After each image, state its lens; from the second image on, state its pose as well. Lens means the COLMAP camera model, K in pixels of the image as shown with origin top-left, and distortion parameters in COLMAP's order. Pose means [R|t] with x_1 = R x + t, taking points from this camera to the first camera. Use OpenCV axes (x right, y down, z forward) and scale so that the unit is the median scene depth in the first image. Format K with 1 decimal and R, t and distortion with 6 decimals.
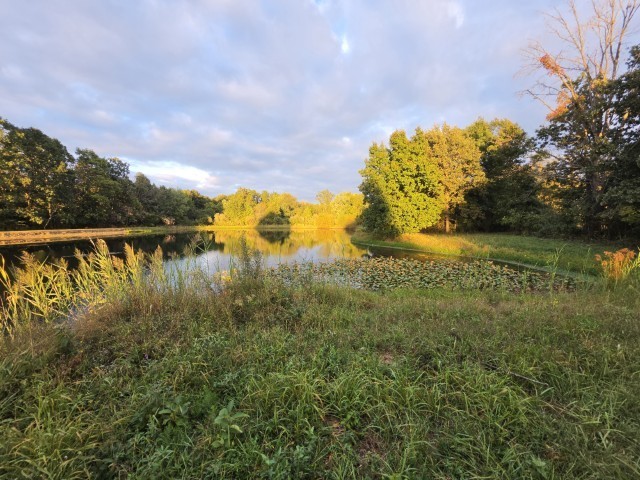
lens RADIAL K [[256.2, 0, 319.7], [0, 256.2, 236.9], [0, 0, 1]] dist [0.000215, 0.000299]
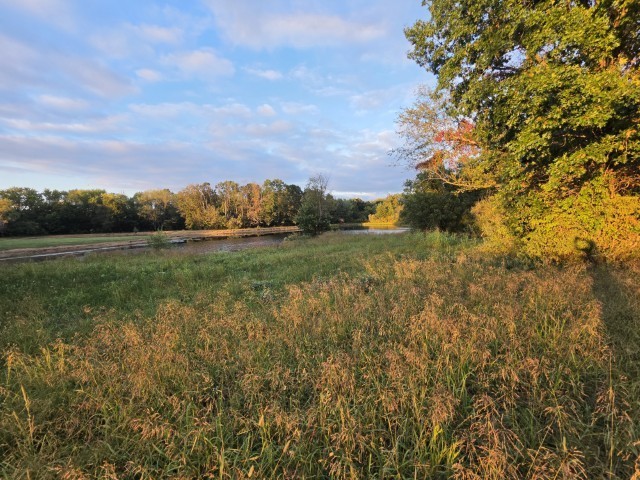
lens RADIAL K [[253.0, 0, 318.3], [0, 253.0, 240.4], [0, 0, 1]] dist [-0.000938, -0.000001]
pose [[0.796370, 0.029439, -0.604093, 0.320771], [-0.009853, 0.999314, 0.035710, 0.011930], [0.604730, -0.022487, 0.796113, -0.458885]]
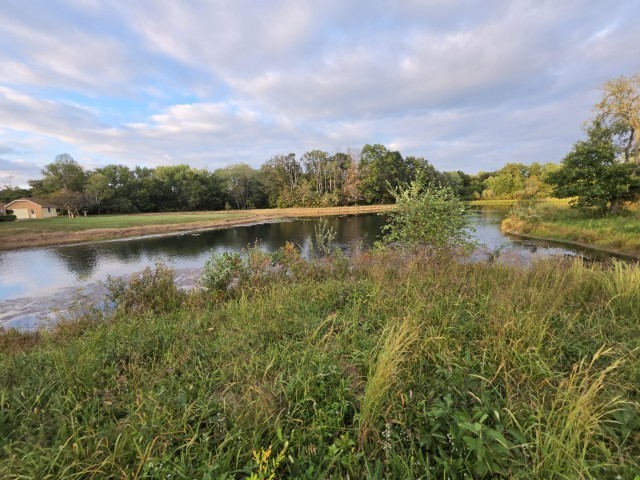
lens RADIAL K [[256.2, 0, 319.7], [0, 256.2, 236.9], [0, 0, 1]] dist [0.000215, 0.000299]
pose [[0.648616, 0.083873, -0.756480, 0.015800], [-0.014262, 0.995075, 0.098098, 0.022399], [0.760982, -0.052839, 0.646618, -0.417460]]
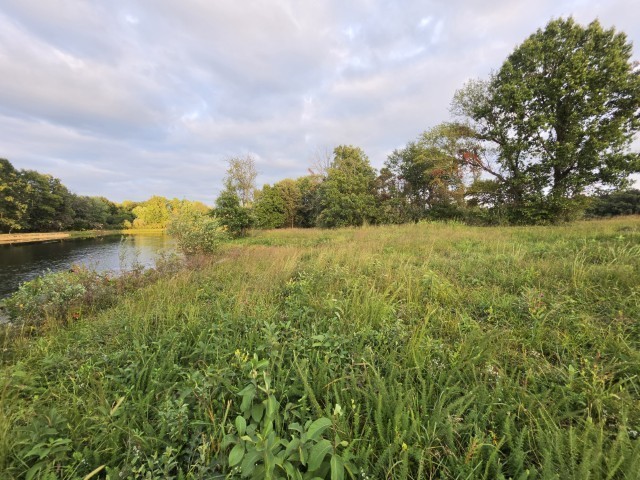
lens RADIAL K [[256.2, 0, 319.7], [0, 256.2, 236.9], [0, 0, 1]] dist [0.000215, 0.000299]
pose [[0.939718, -0.031178, 0.340526, -0.013930], [0.034037, 0.999418, -0.002425, 0.027439], [-0.340252, 0.013869, 0.940232, -0.477854]]
